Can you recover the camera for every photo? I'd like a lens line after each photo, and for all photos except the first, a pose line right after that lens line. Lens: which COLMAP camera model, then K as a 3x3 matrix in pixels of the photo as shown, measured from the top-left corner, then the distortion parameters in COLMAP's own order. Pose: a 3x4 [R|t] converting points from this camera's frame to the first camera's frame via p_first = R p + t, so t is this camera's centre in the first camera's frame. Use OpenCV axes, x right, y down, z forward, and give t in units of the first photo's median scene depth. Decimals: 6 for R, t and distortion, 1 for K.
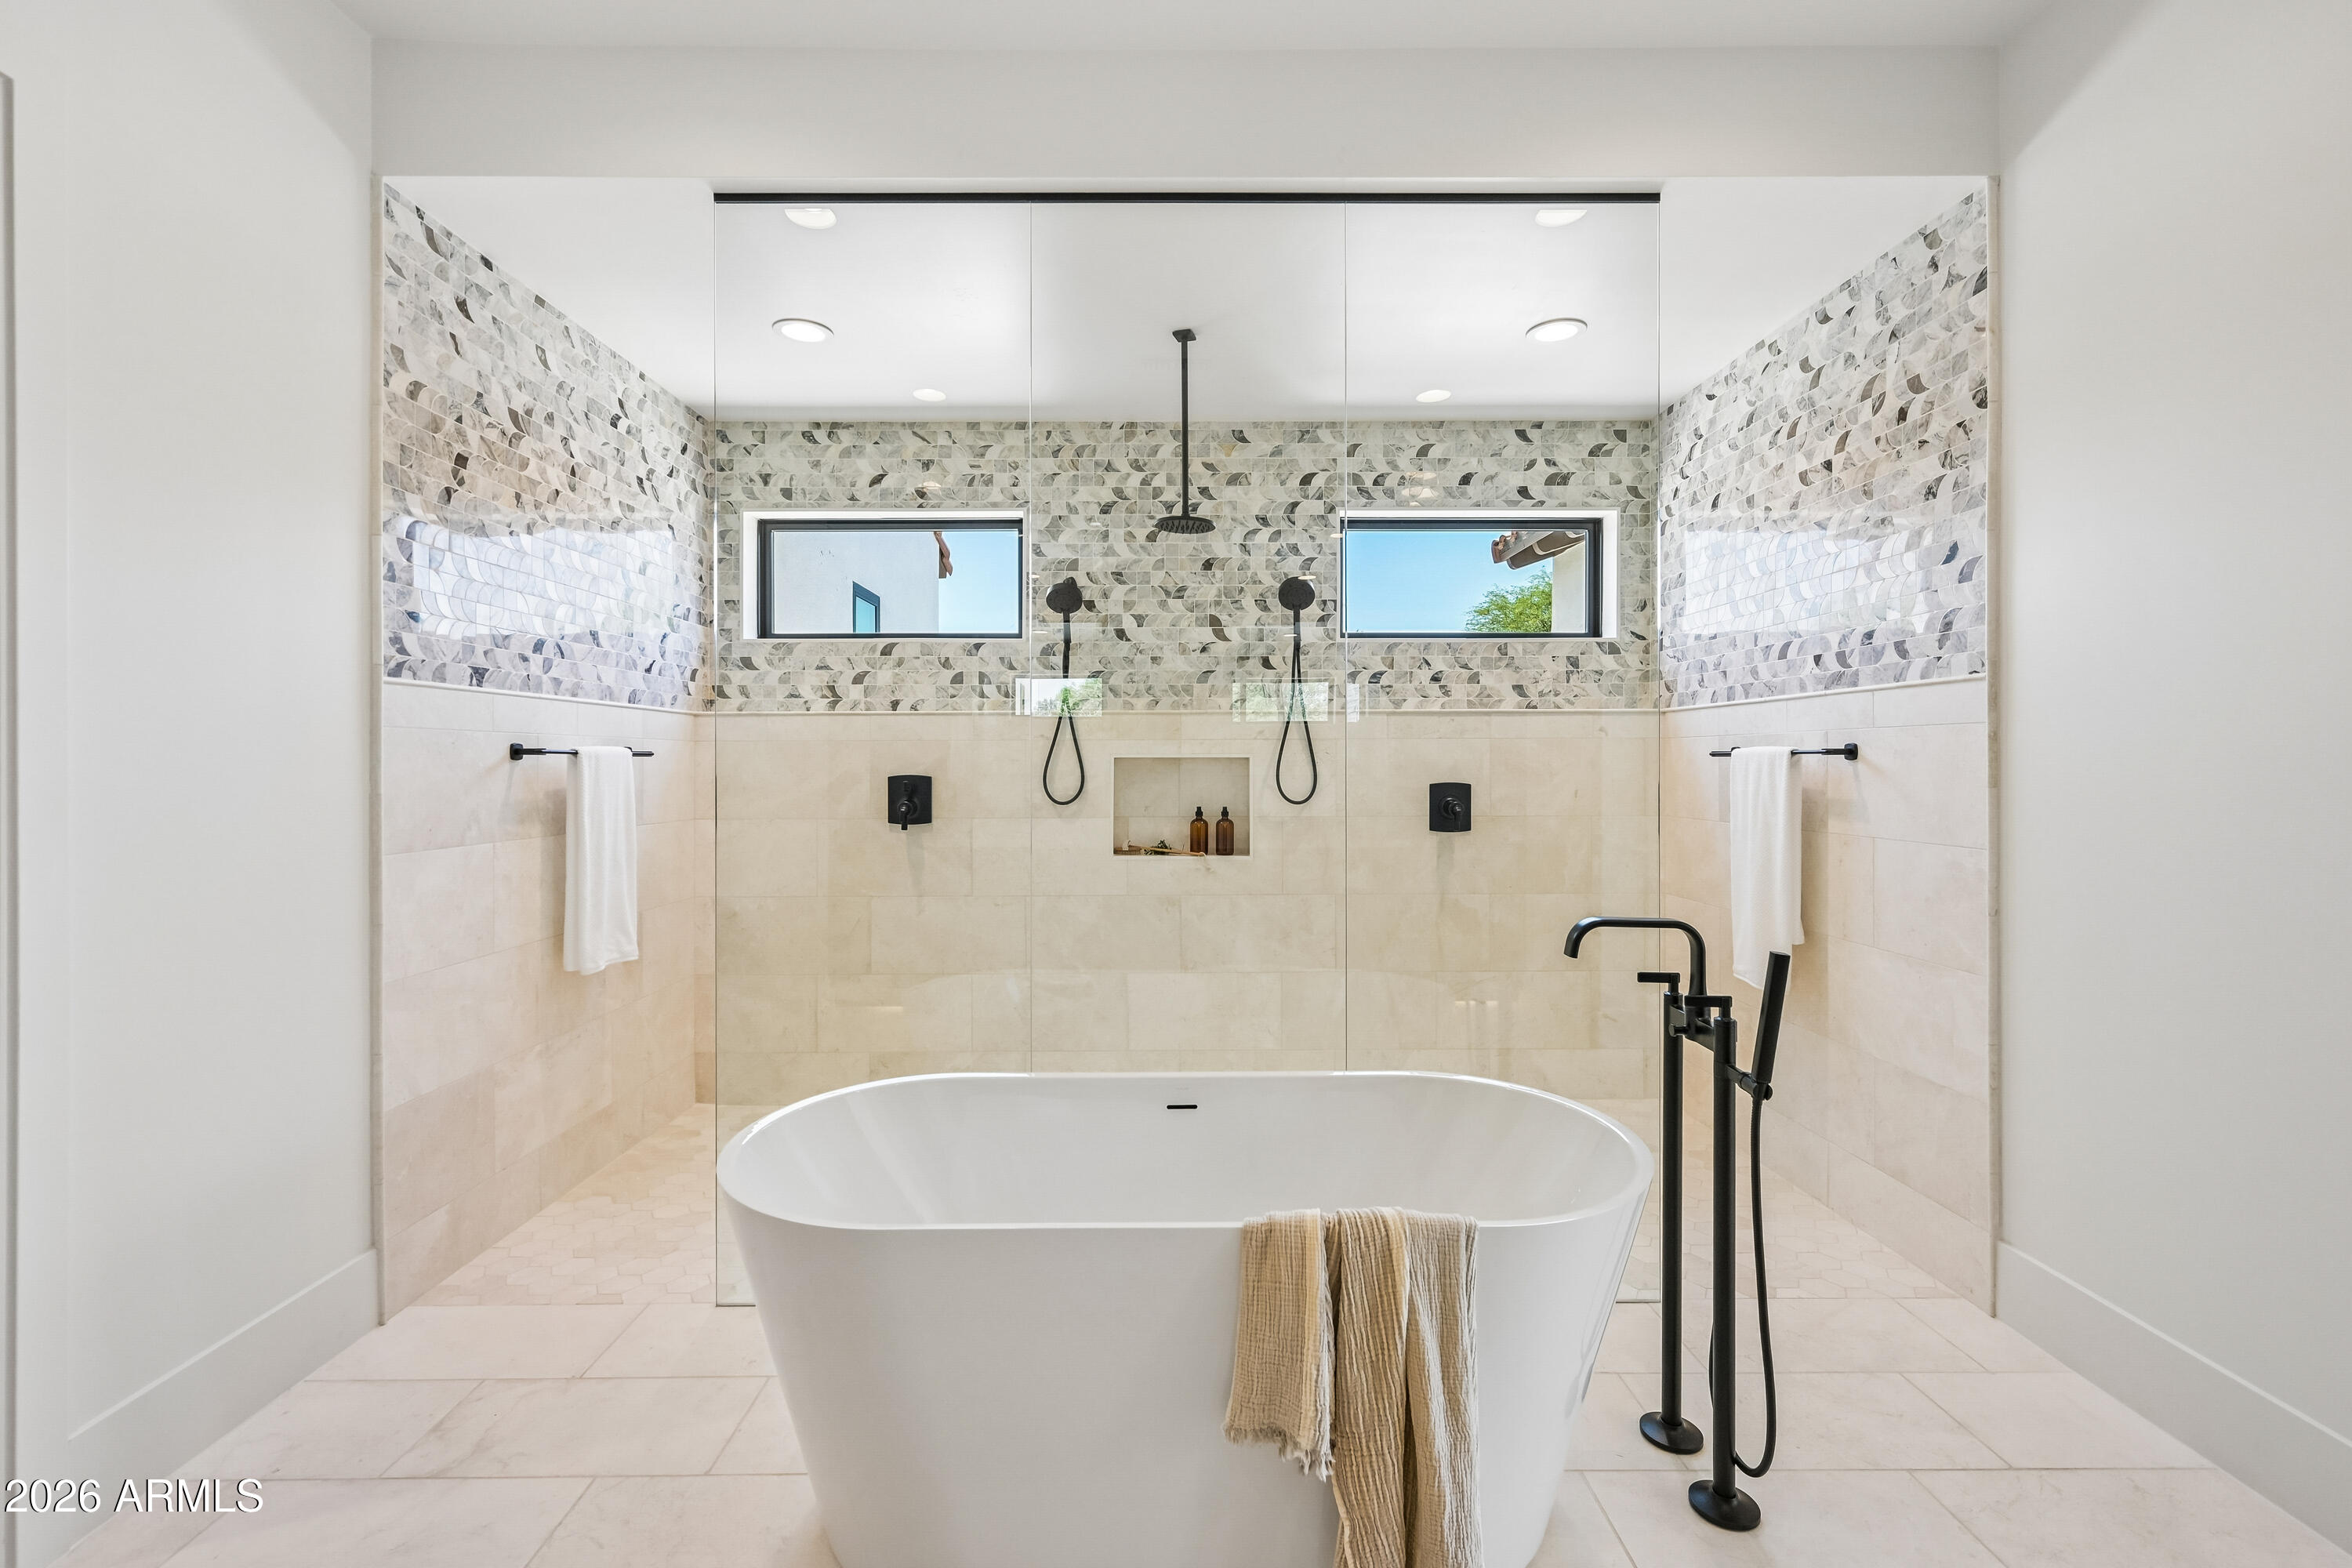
lens RADIAL K [[1037.9, 0, 1177.8], [0, 1037.9, 760.0], [0, 0, 1]] dist [0.000911, -0.000148]
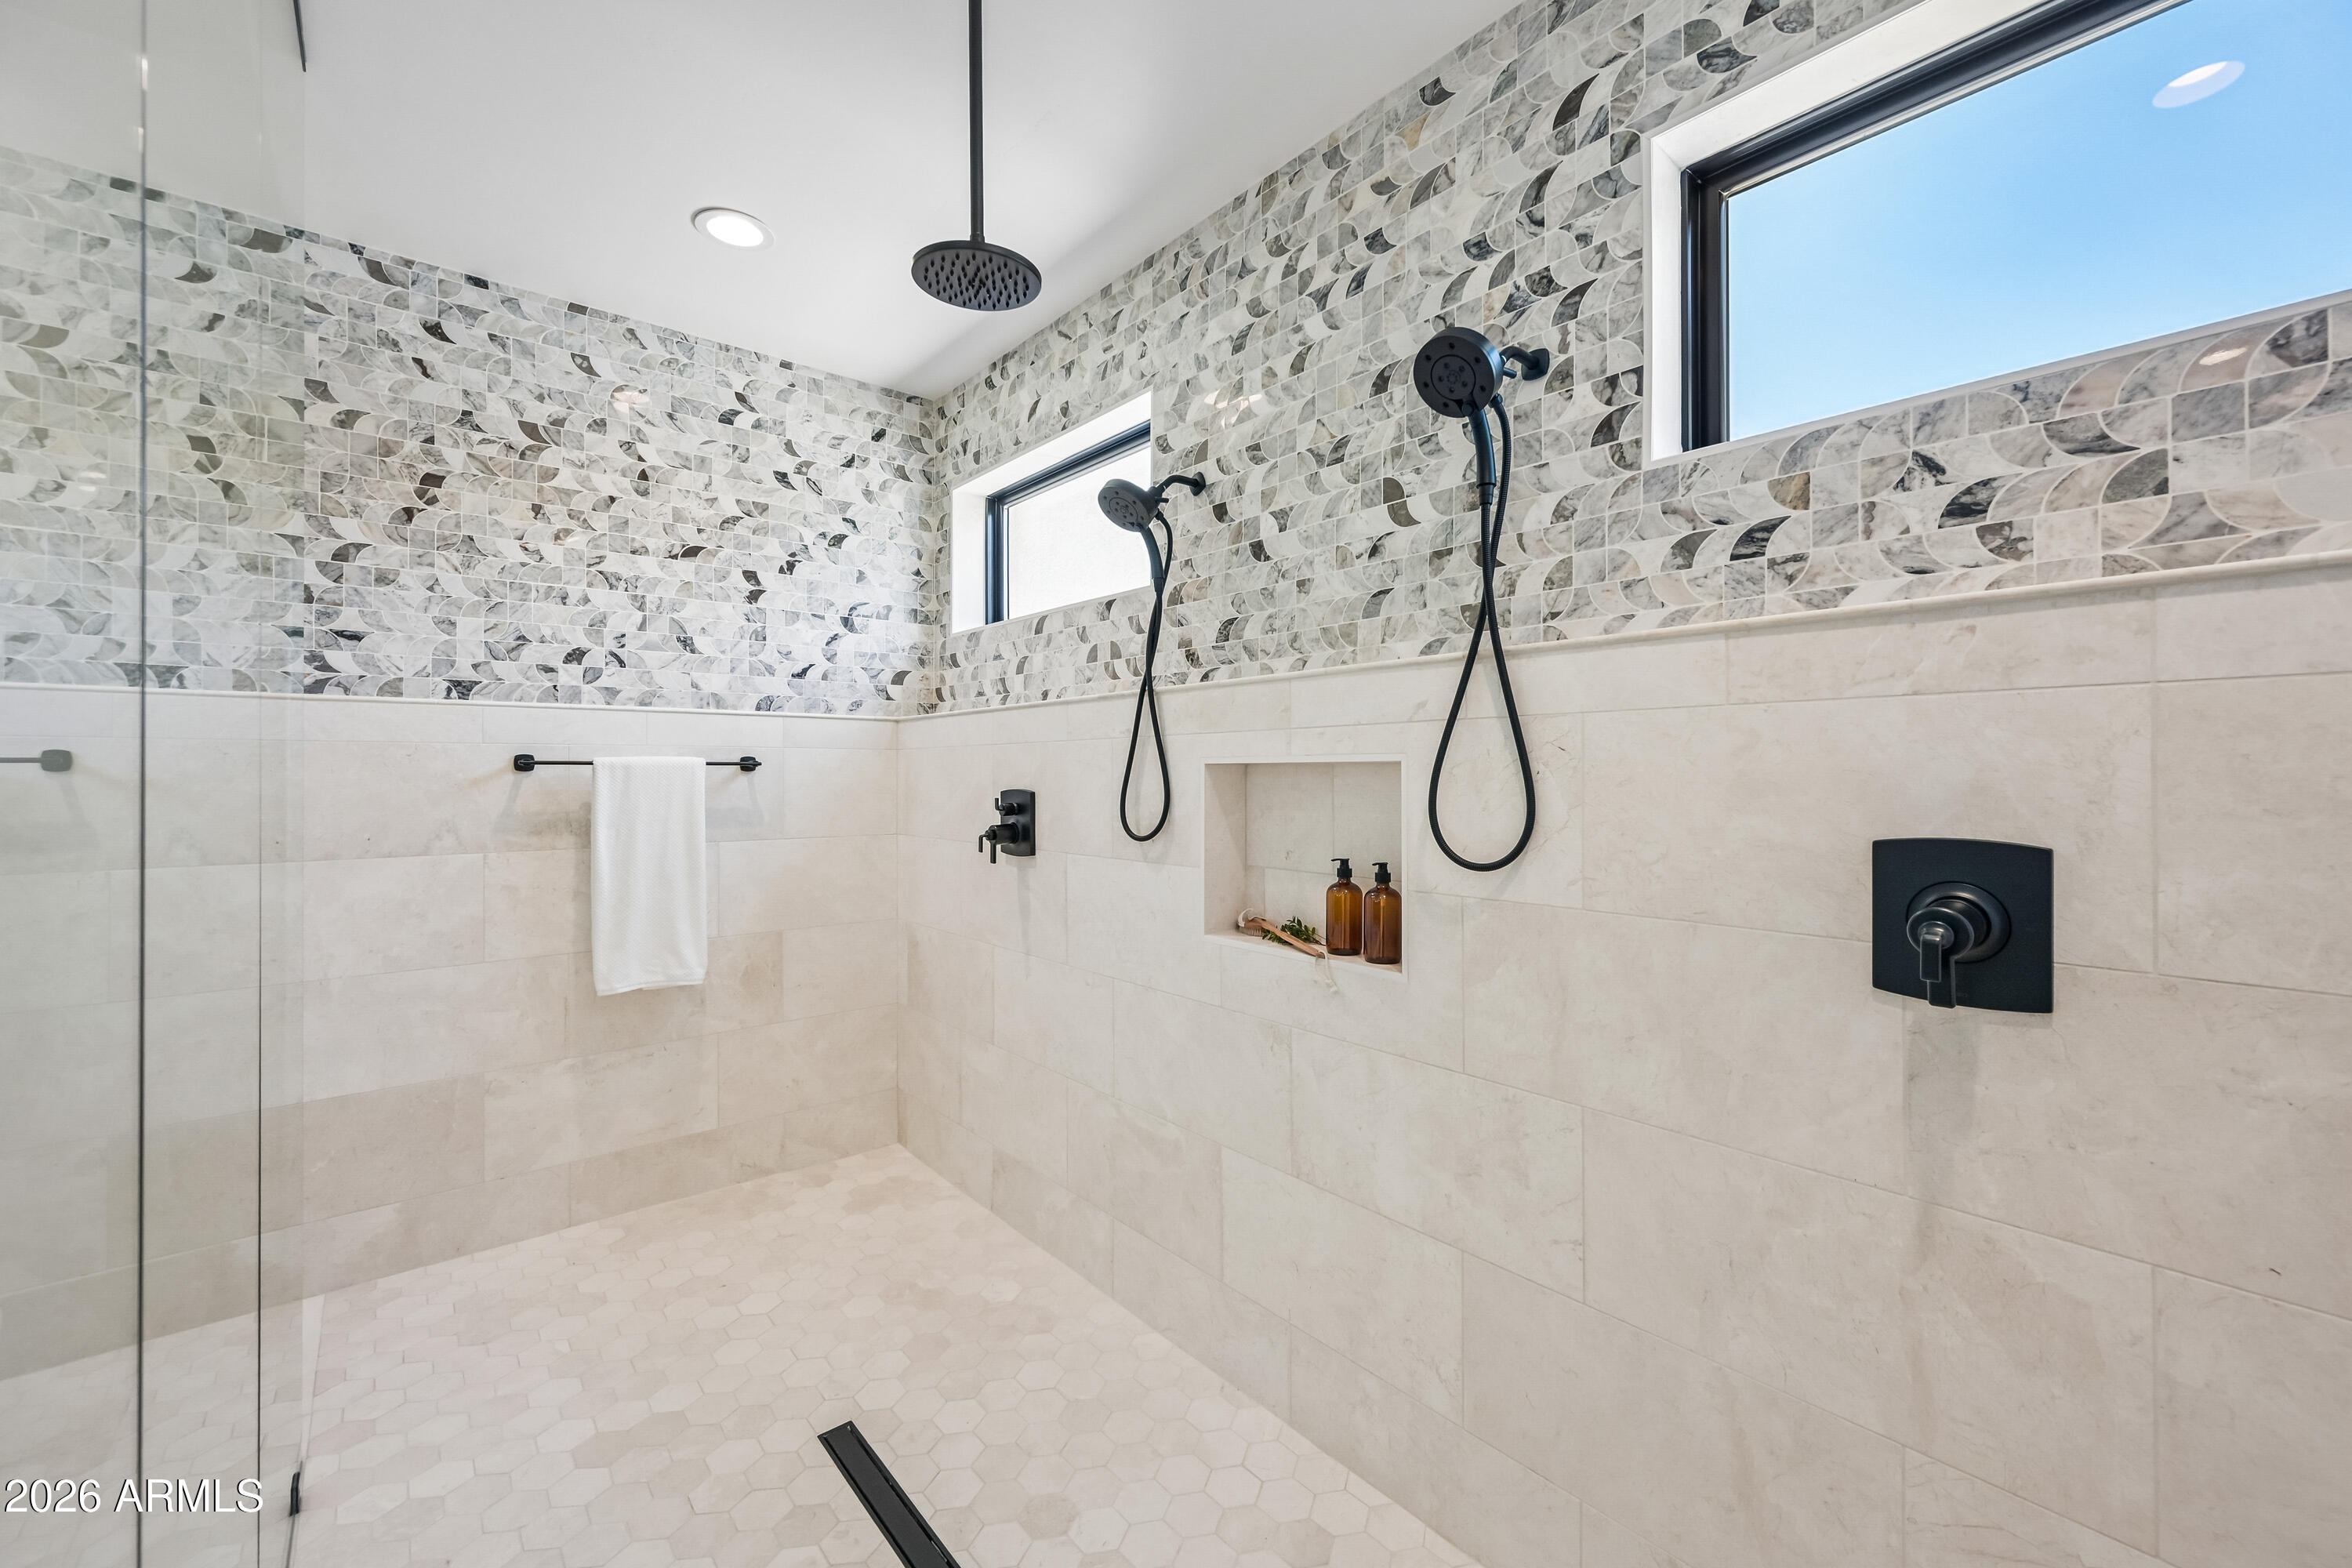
lens RADIAL K [[931.0, 0, 1173.9], [0, 931.0, 768.0], [0, 0, 1]] dist [-0.000960, -0.000073]
pose [[0.637516, -0.003670, -0.770428, 0.315626], [0.004195, 0.999990, -0.001292, 0.000521], [0.770426, -0.002408, 0.637525, 0.635637]]
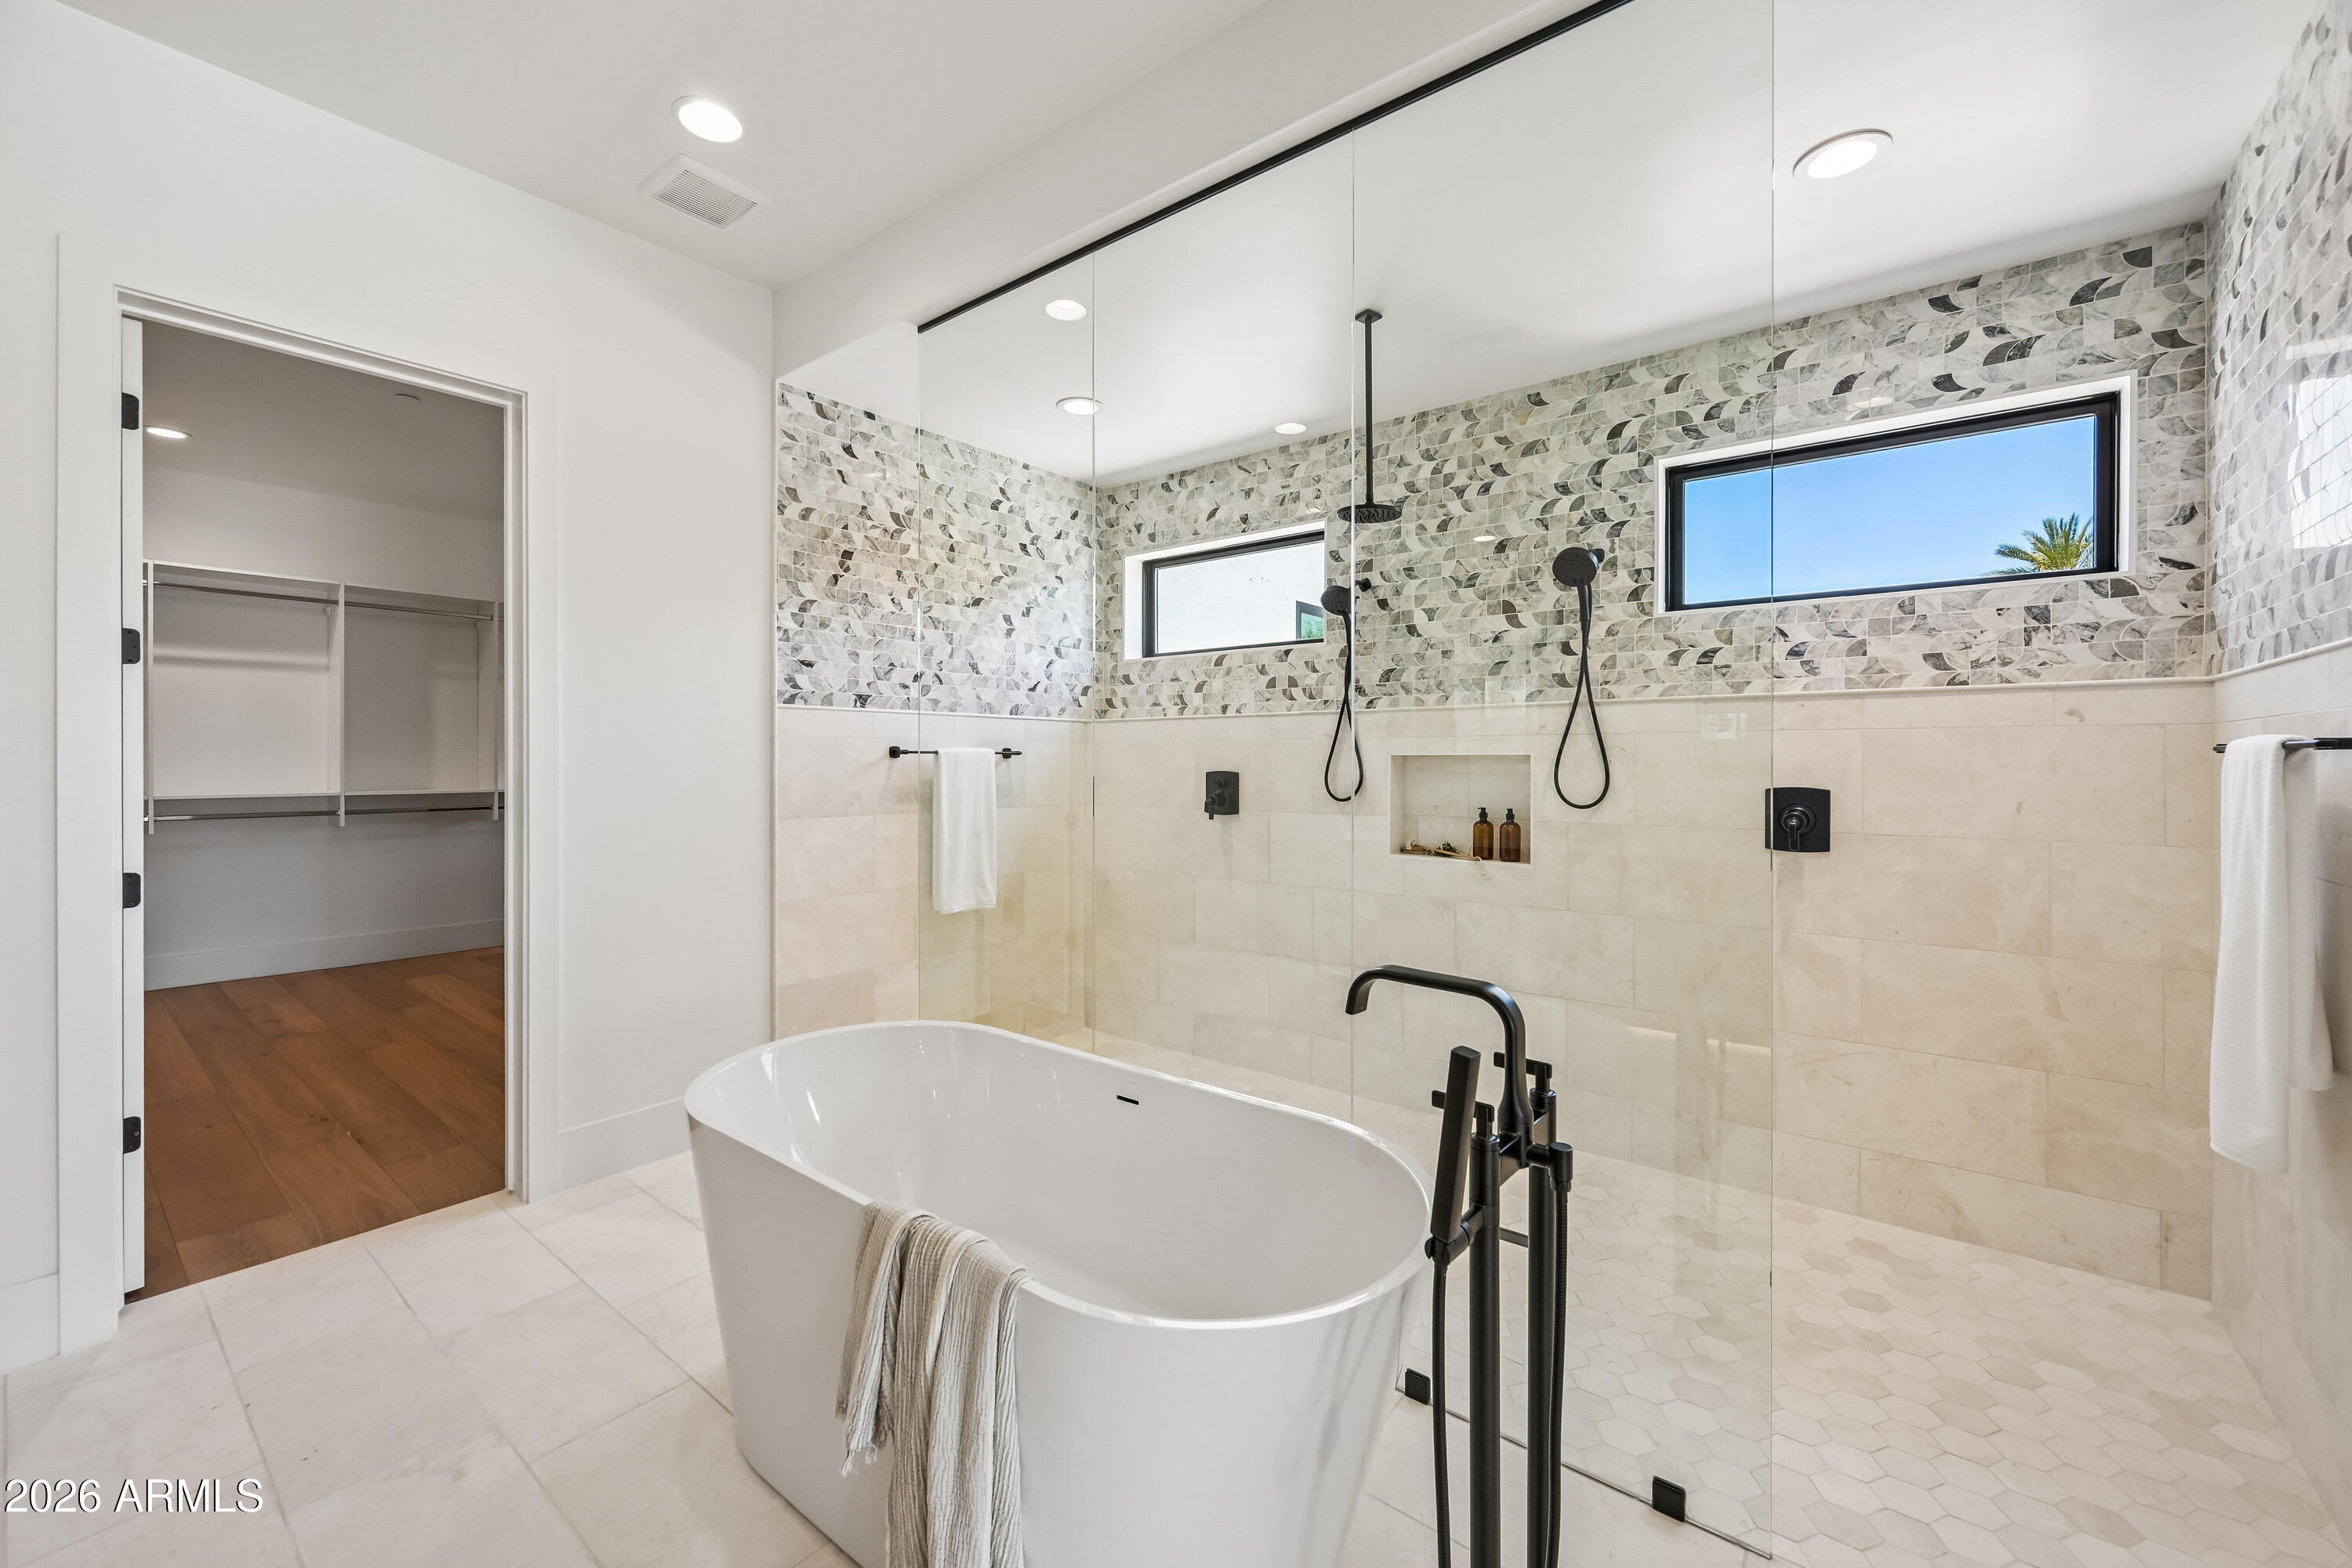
lens RADIAL K [[934.0, 0, 1175.3], [0, 934.0, 758.5], [0, 0, 1]] dist [-0.001308, -0.000290]
pose [[0.777860, 0.001143, -0.628436, 0.328592], [0.000312, 0.999998, 0.002204, -0.001246], [0.628437, -0.001911, 0.777858, 0.169803]]
